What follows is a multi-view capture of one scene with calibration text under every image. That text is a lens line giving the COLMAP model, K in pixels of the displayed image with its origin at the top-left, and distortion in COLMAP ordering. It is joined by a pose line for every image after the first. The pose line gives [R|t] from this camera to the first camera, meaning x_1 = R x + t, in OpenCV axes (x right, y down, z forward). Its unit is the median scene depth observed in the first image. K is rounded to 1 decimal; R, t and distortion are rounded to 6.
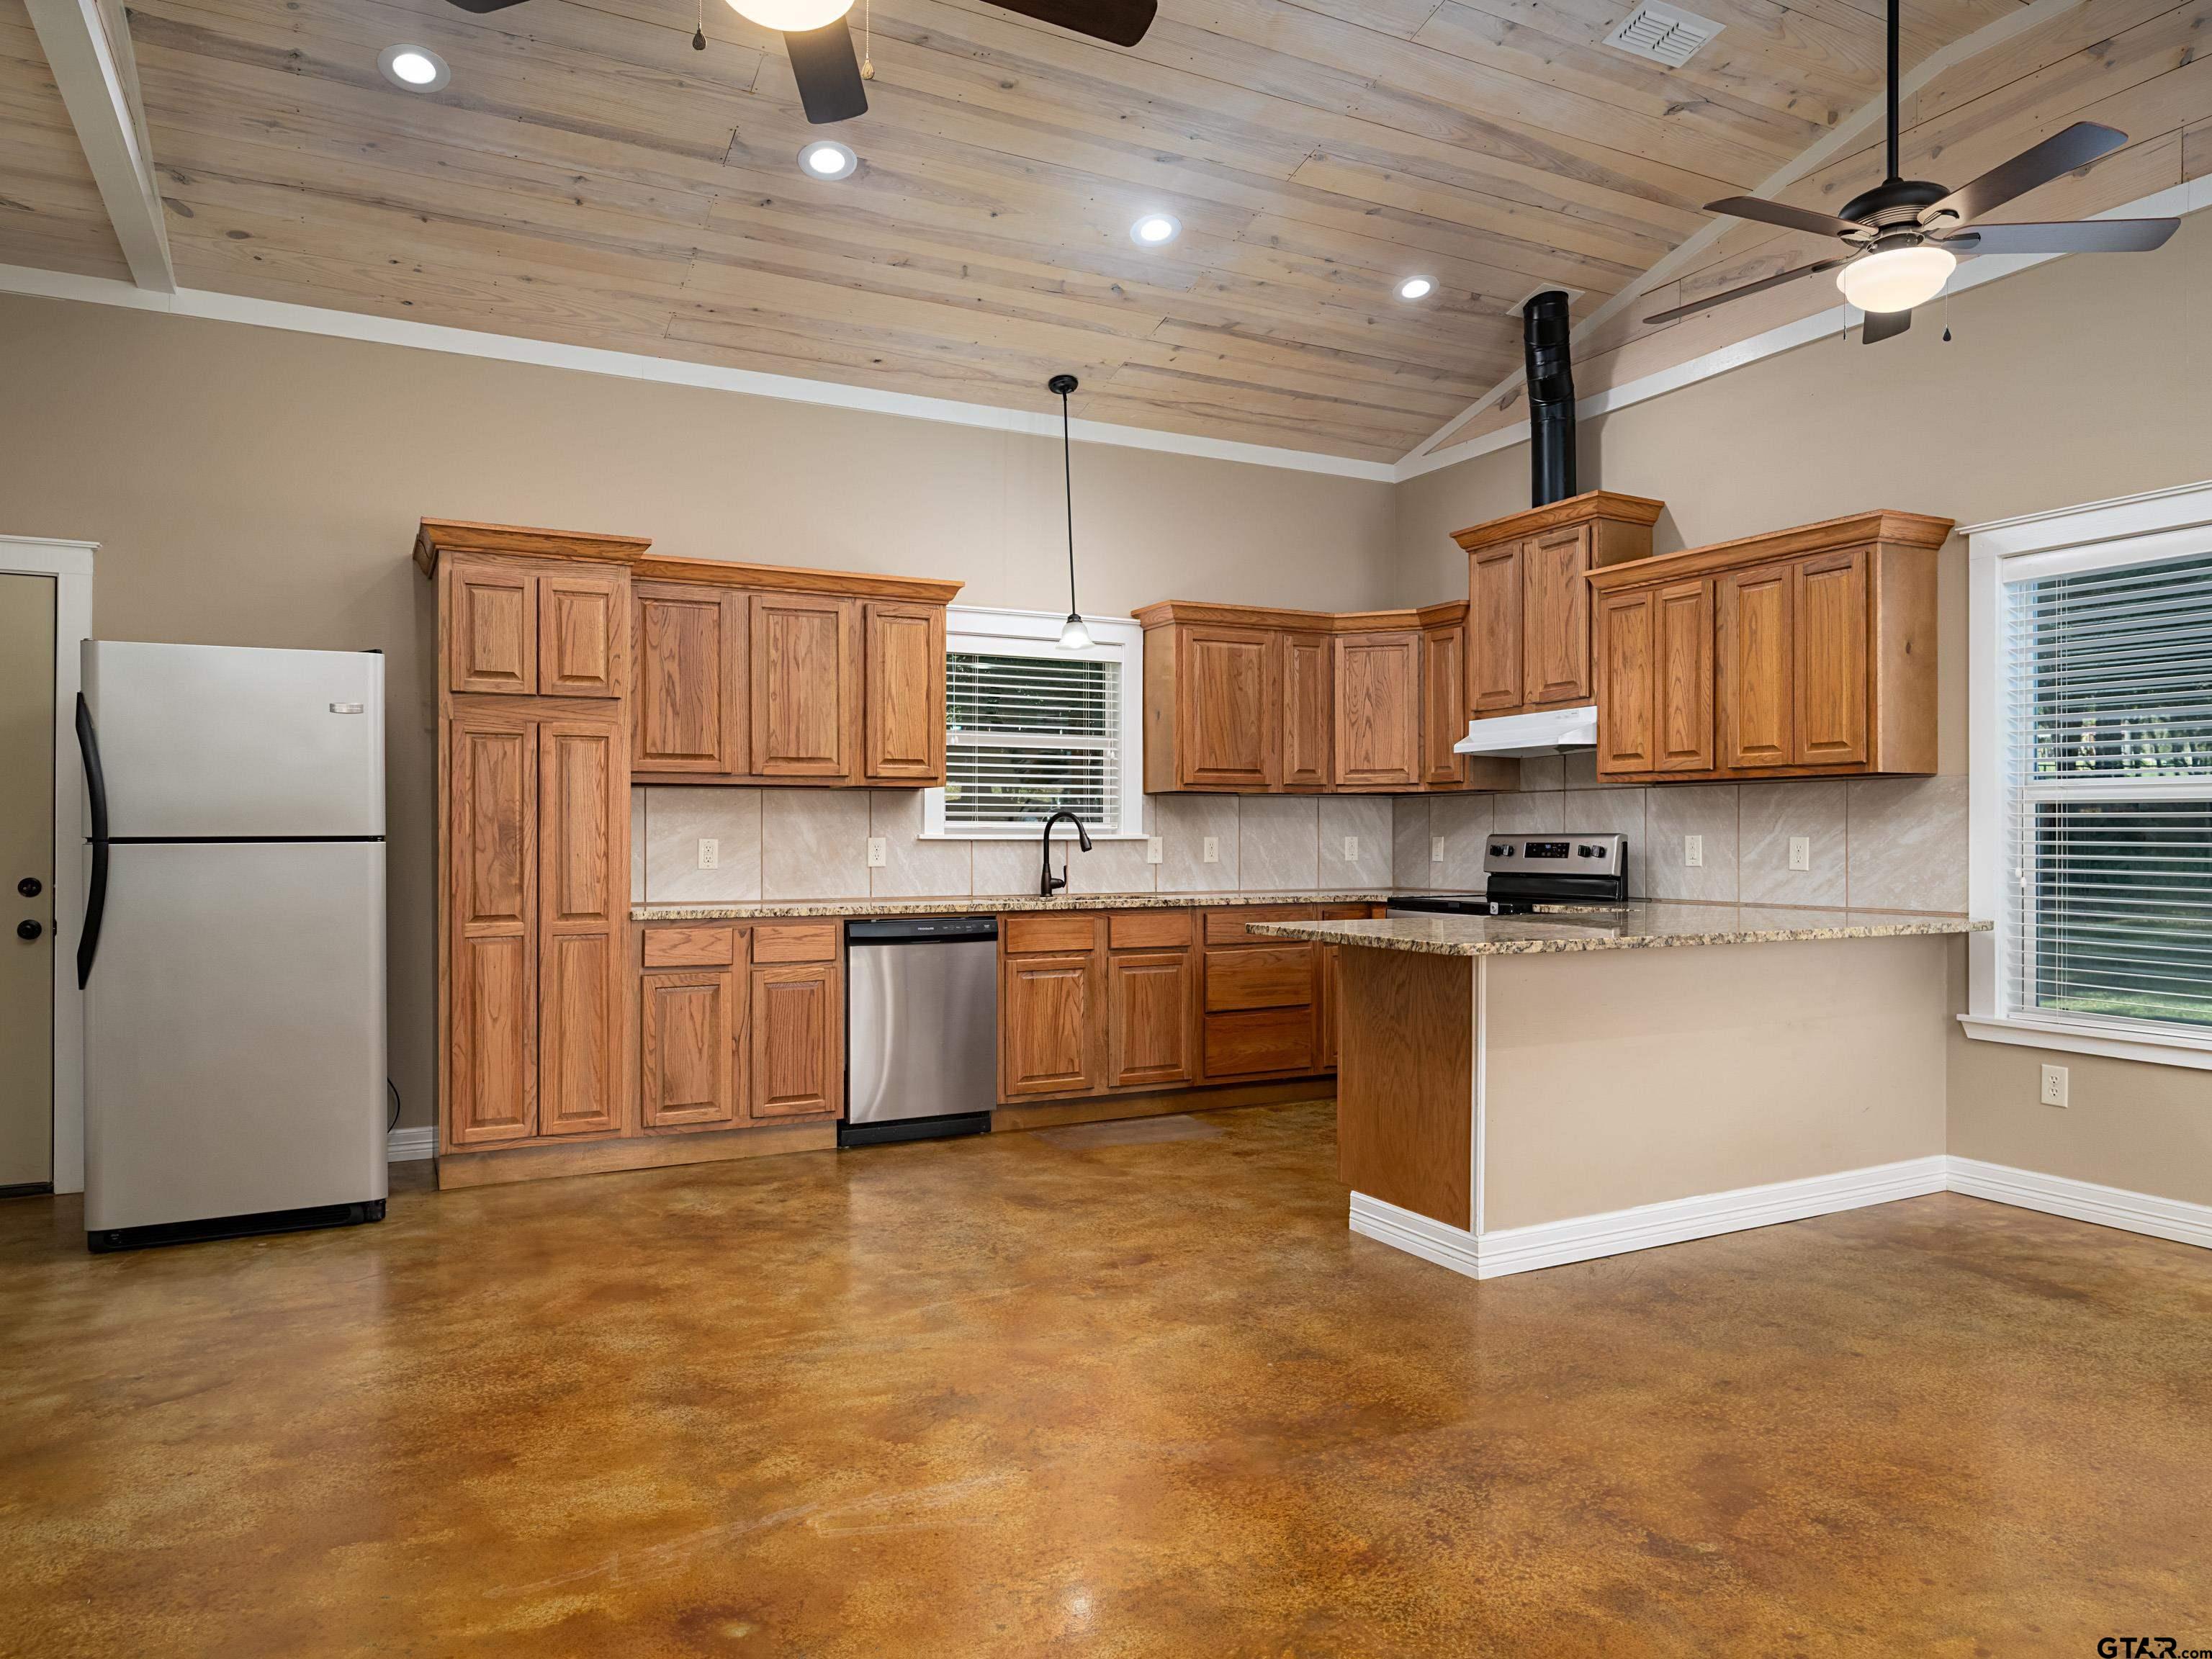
lens RADIAL K [[1480.7, 0, 1110.9], [0, 1480.7, 818.2], [0, 0, 1]] dist [0.000134, 0.001039]
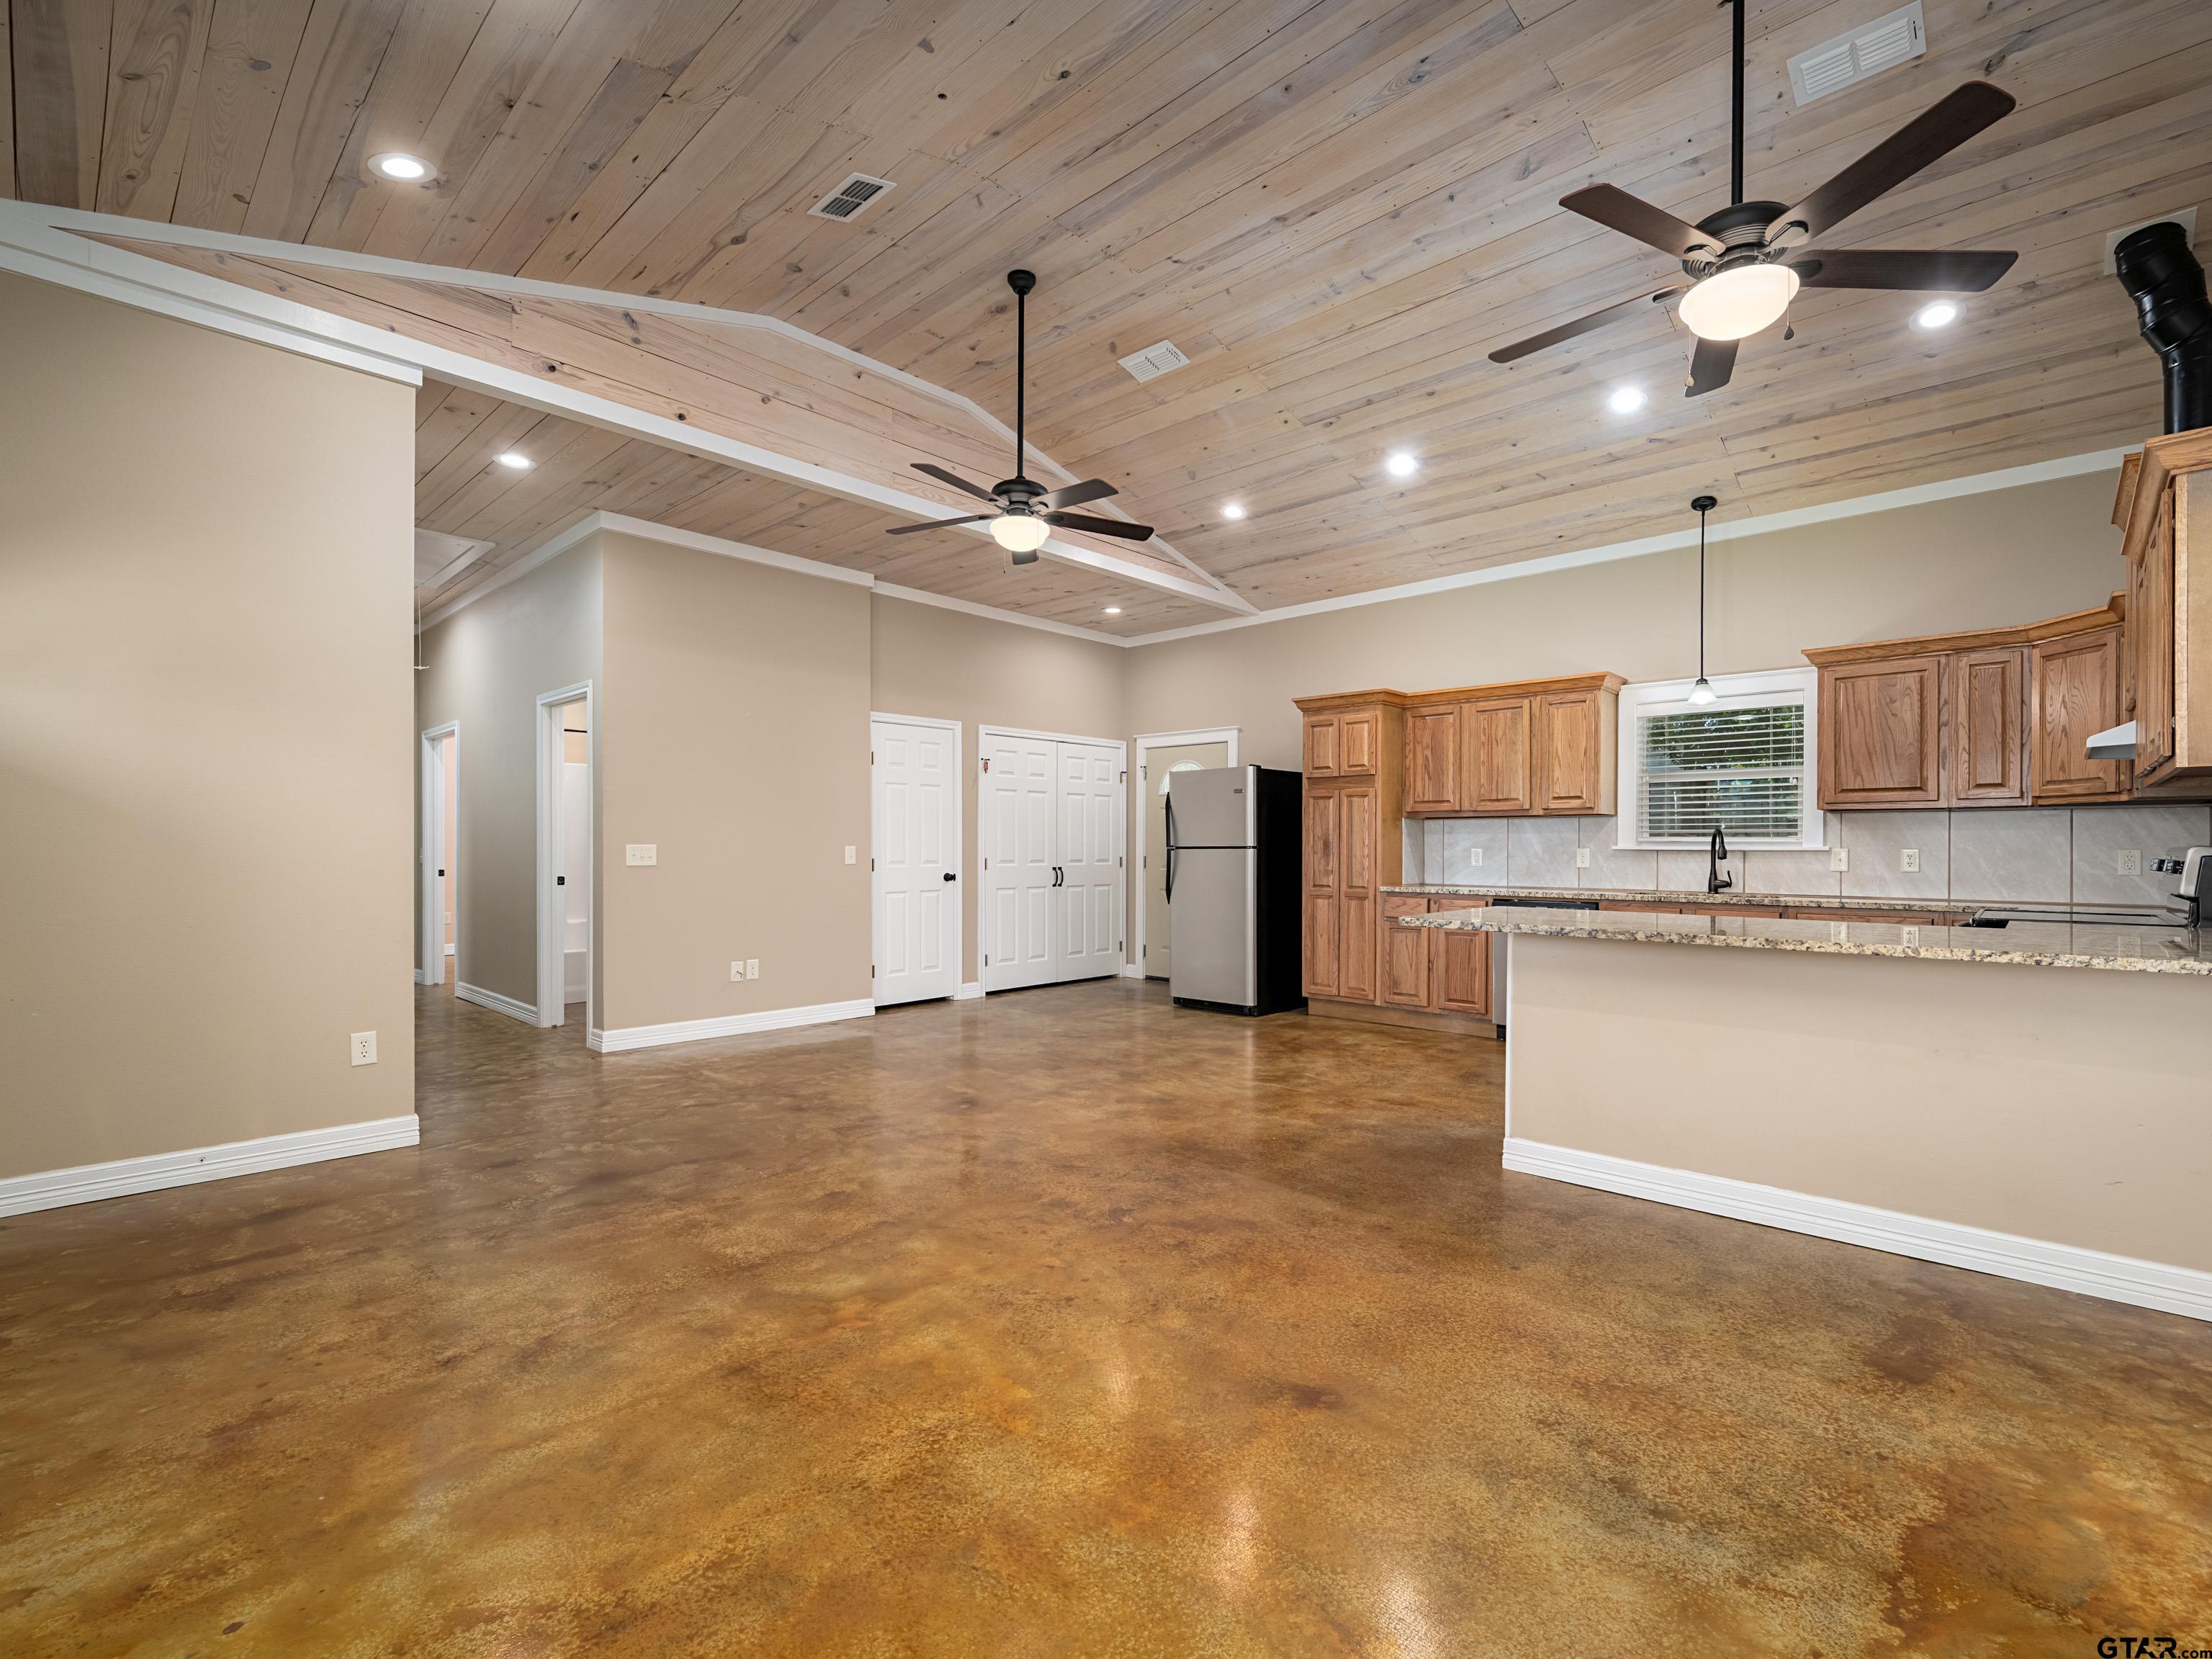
lens RADIAL K [[985.7, 0, 1121.5], [0, 985.7, 830.4], [0, 0, 1]] dist [-0.000614, -0.000404]
pose [[0.331152, -0.014427, -0.943467, 0.762233], [0.007491, 0.999892, -0.012660, 0.004732], [0.943548, -0.002875, 0.331225, 0.274939]]
